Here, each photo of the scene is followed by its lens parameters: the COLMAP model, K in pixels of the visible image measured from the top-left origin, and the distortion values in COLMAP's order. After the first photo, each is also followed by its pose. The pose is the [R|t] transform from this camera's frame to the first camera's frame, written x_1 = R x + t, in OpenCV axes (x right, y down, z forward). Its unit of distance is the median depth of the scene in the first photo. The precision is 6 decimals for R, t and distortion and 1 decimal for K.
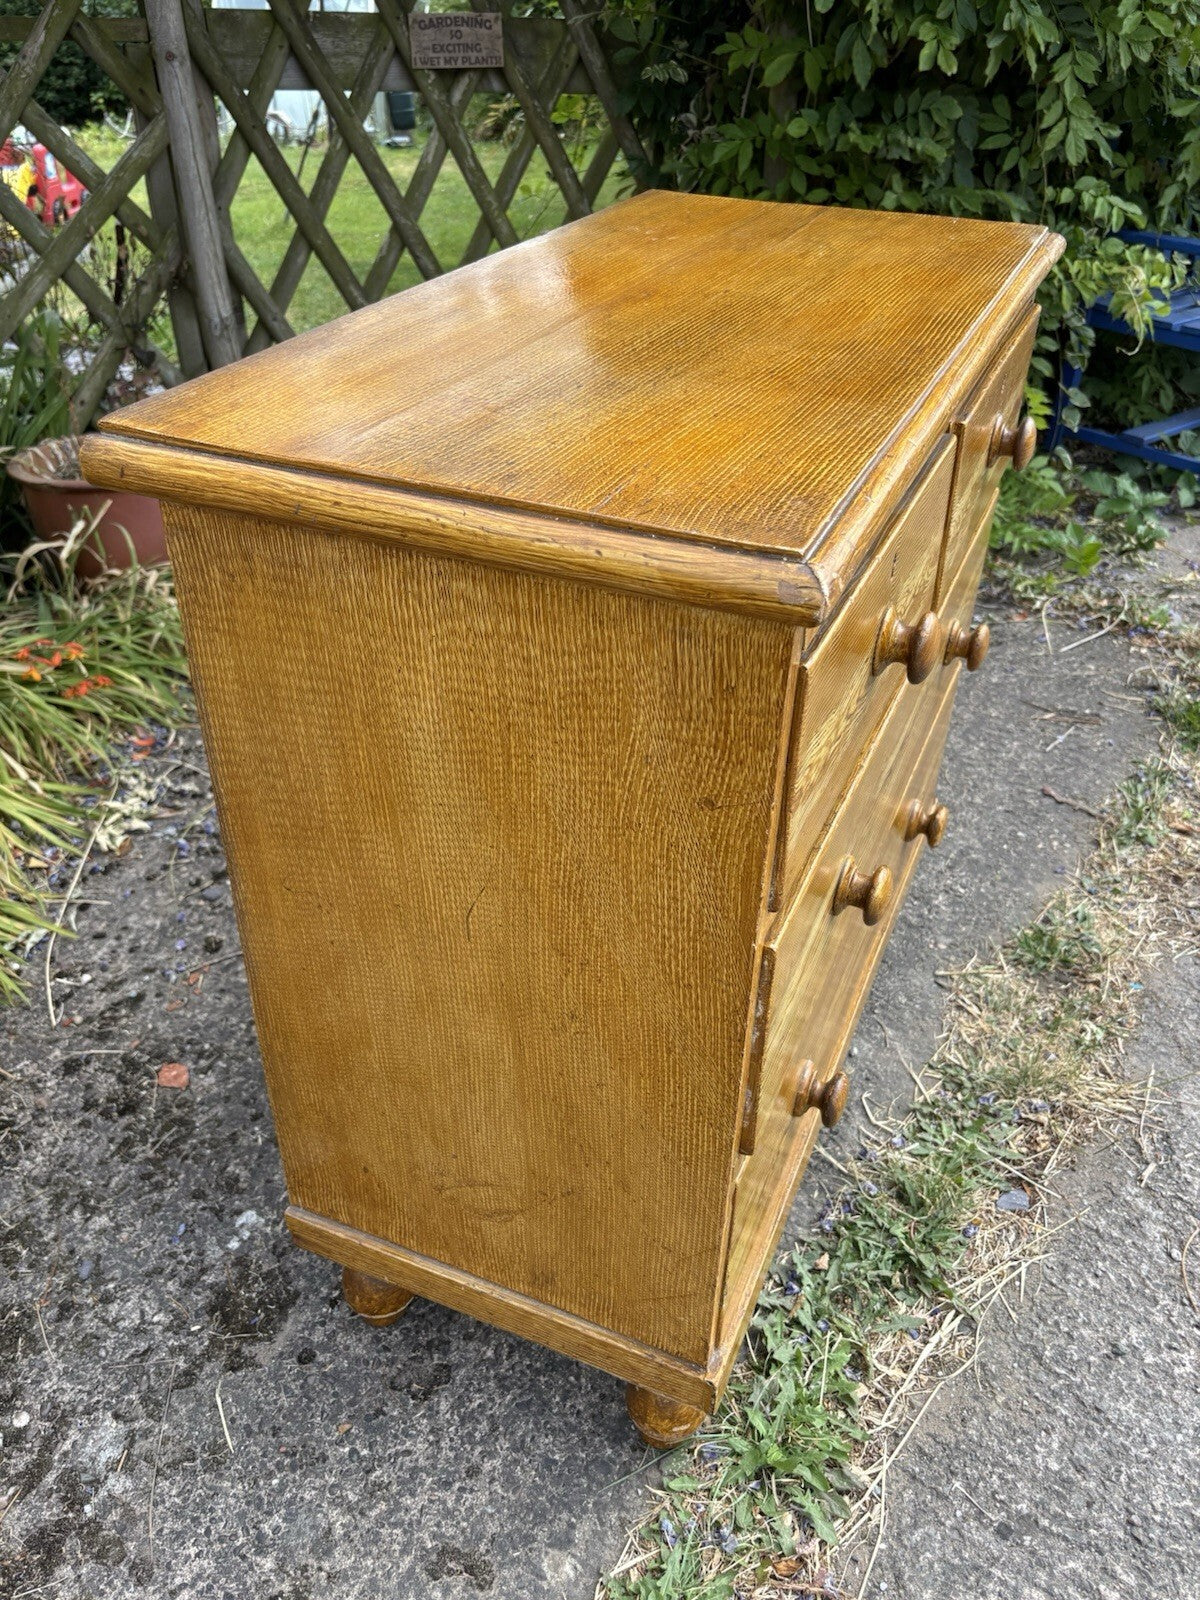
lens RADIAL K [[1240.2, 0, 589.8], [0, 1240.2, 797.7], [0, 0, 1]] dist [0.042579, -0.065393]
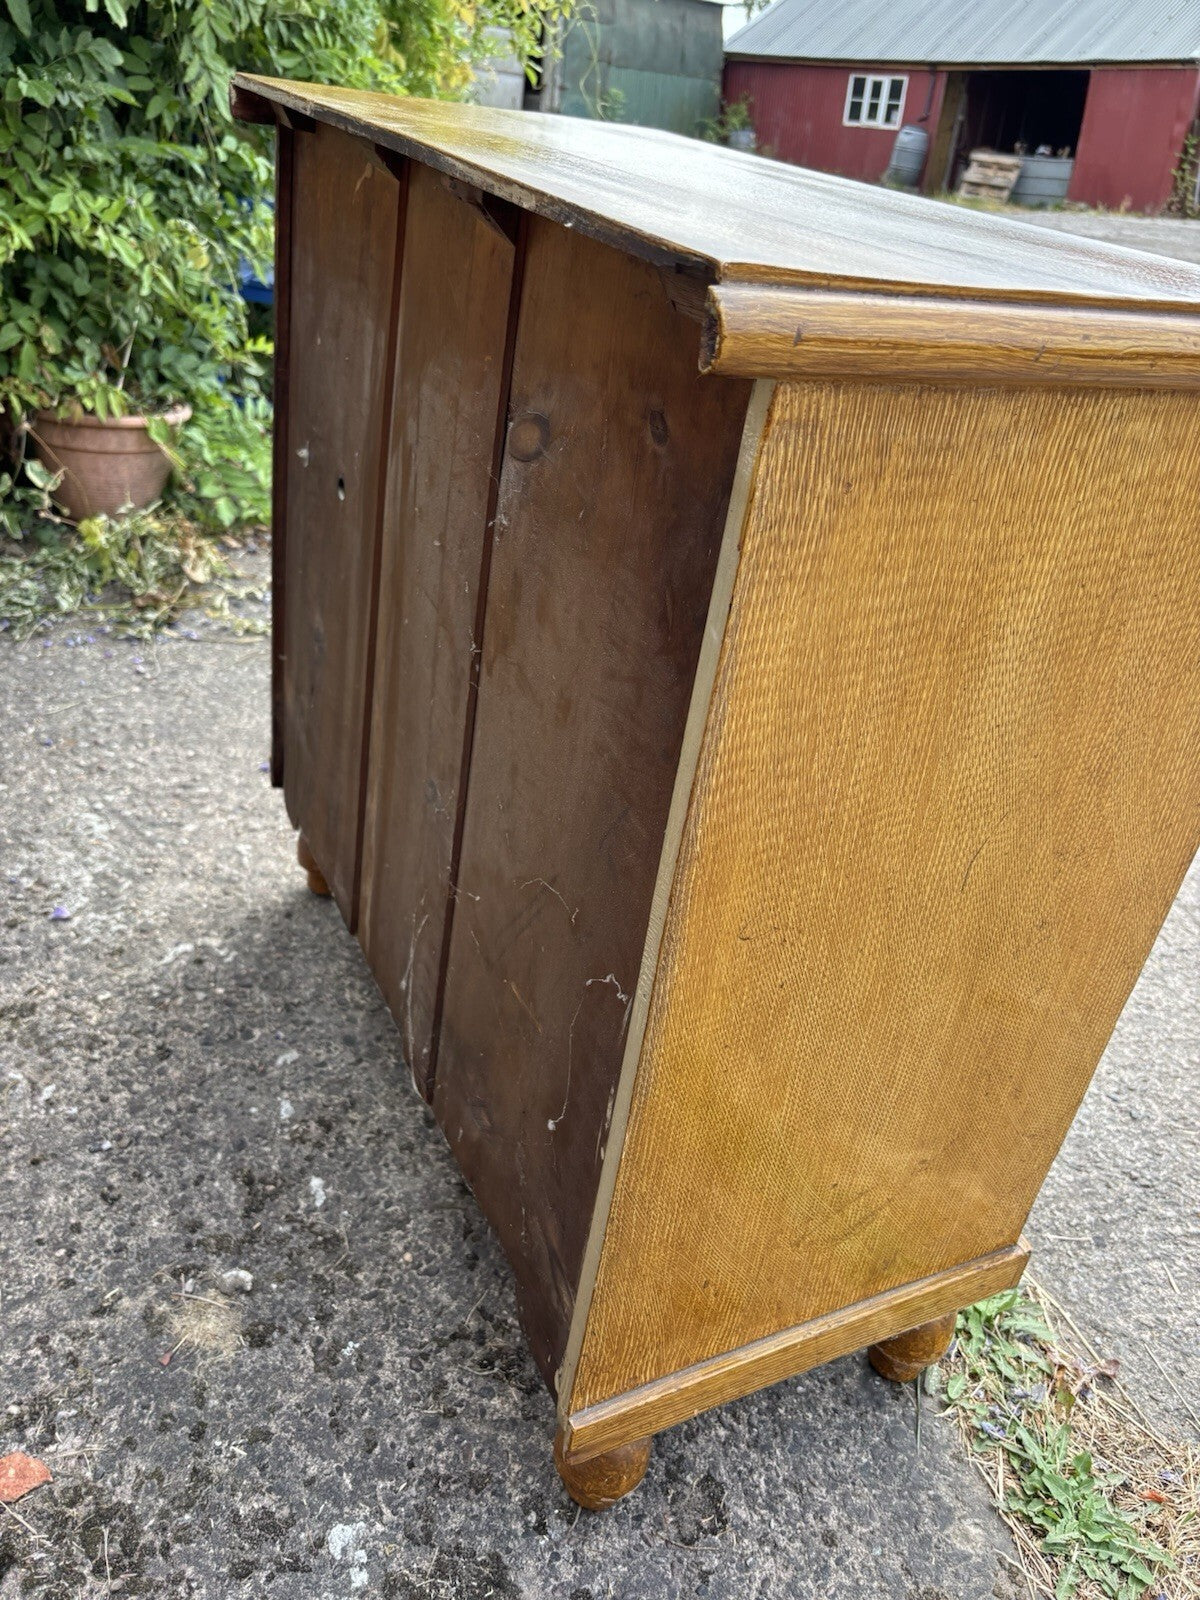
lens RADIAL K [[1240.2, 0, 593.9], [0, 1240.2, 805.6], [0, 0, 1]] dist [0.042579, -0.065393]
pose [[0.646166, -0.327634, 0.689293, -0.627144], [0.328761, 0.934566, 0.136025, -0.103936], [-0.688756, 0.138719, 0.711598, 0.428358]]
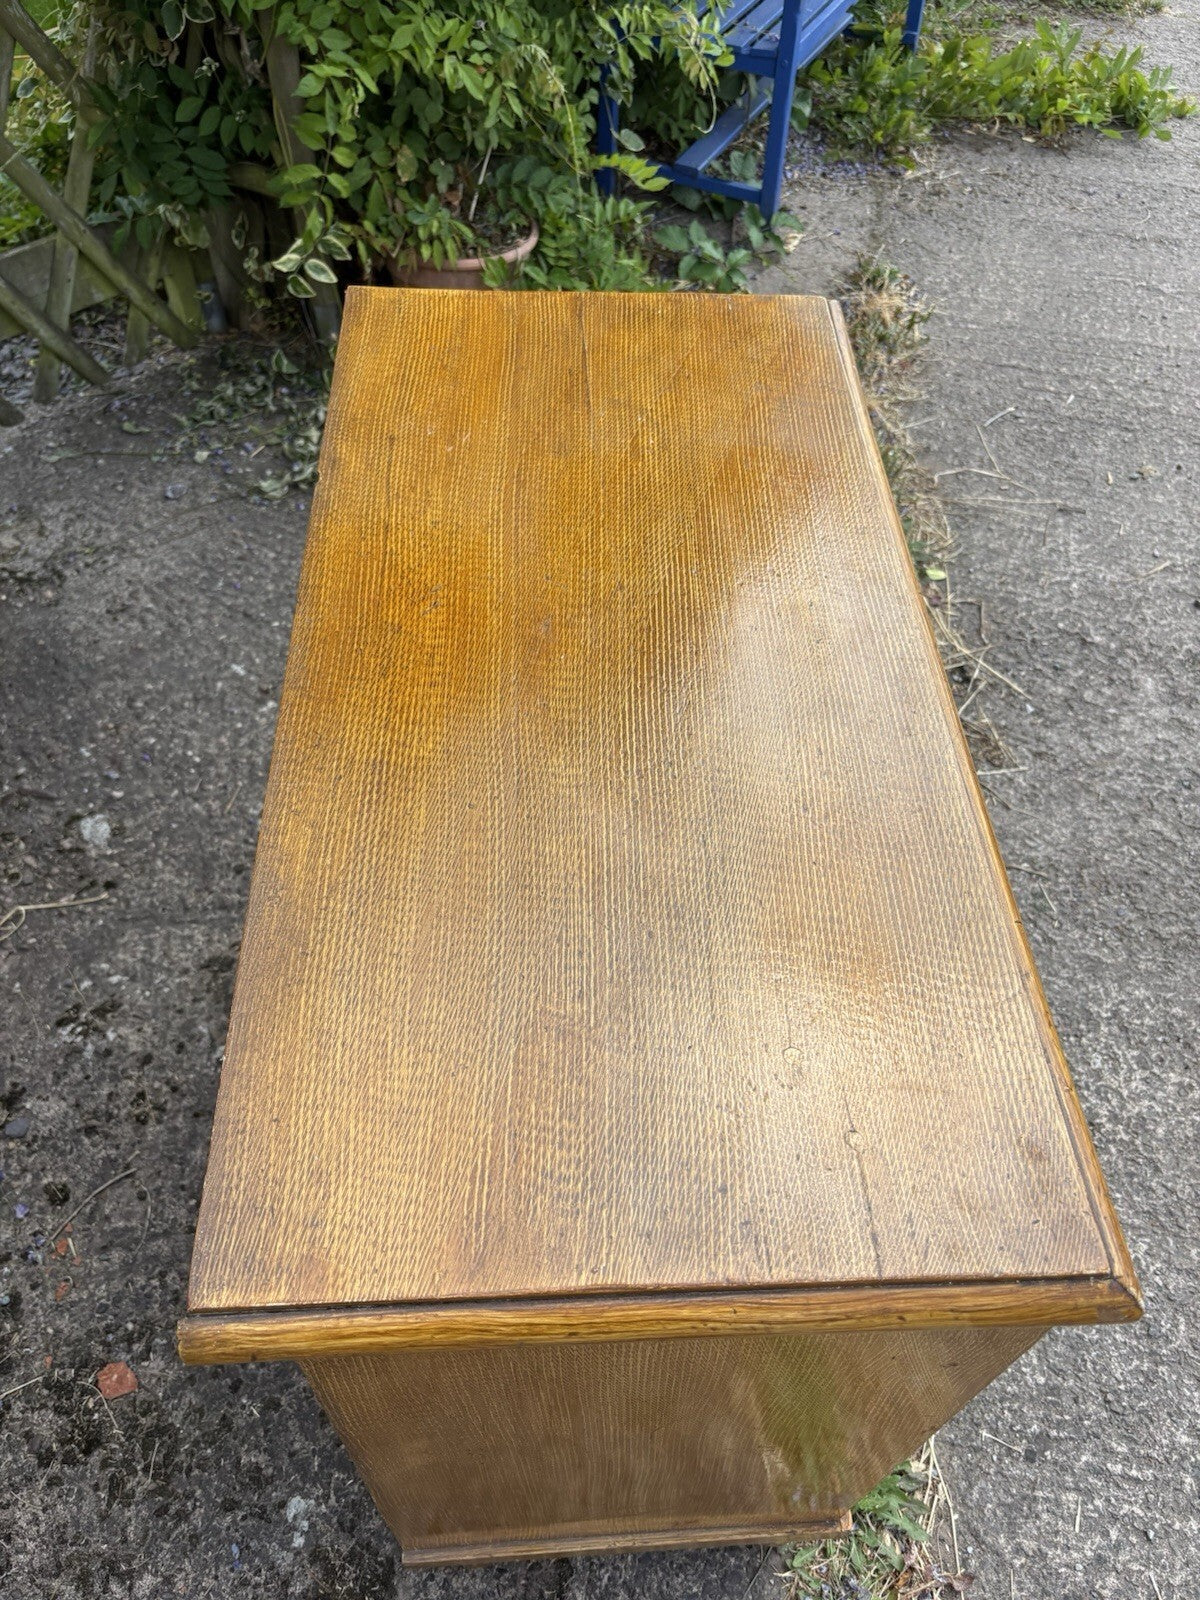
lens RADIAL K [[1240.2, 0, 602.3], [0, 1240.2, 800.5], [0, 0, 1]] dist [0.042579, -0.065393]
pose [[0.890977, -0.343534, 0.296892, -0.192044], [0.238295, 0.910377, 0.338273, -0.524079], [-0.386492, -0.230646, 0.892987, 0.193498]]
